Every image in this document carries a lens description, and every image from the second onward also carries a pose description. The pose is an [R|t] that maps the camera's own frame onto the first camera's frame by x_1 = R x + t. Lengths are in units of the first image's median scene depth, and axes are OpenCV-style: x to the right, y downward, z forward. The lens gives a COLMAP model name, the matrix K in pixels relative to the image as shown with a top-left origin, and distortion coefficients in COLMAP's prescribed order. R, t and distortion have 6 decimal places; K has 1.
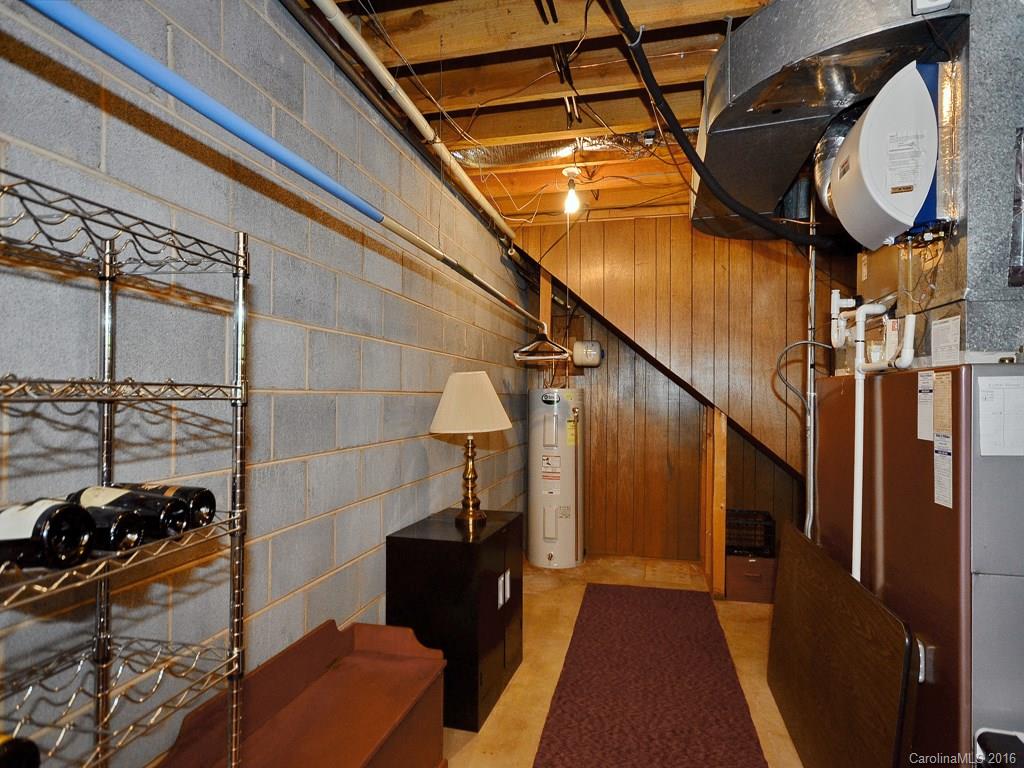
lens RADIAL K [[597.3, 0, 512.0], [0, 597.3, 384.0], [0, 0, 1]] dist [0.002511, -0.001448]
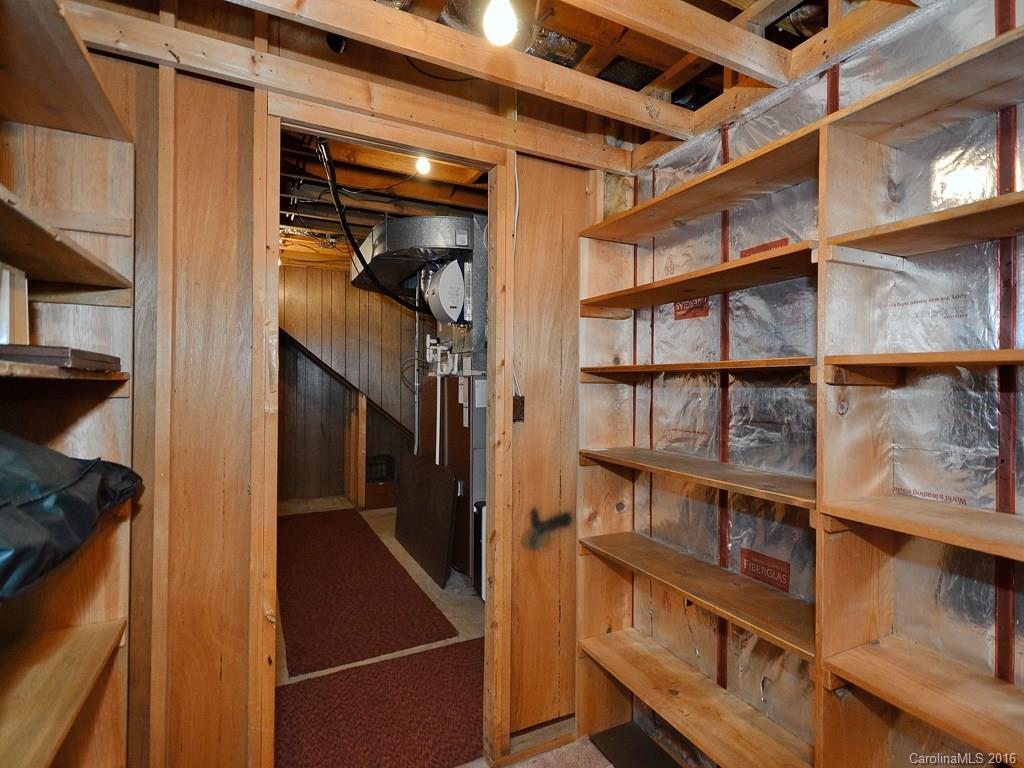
lens RADIAL K [[539.8, 0, 512.0], [0, 539.8, 384.0], [0, 0, 1]] dist [-0.003523, -0.000718]
pose [[0.786474, -0.014184, 0.617460, -0.400662], [-0.003725, 0.999609, 0.027708, -0.038809], [-0.617612, -0.024092, 0.786114, -0.675407]]
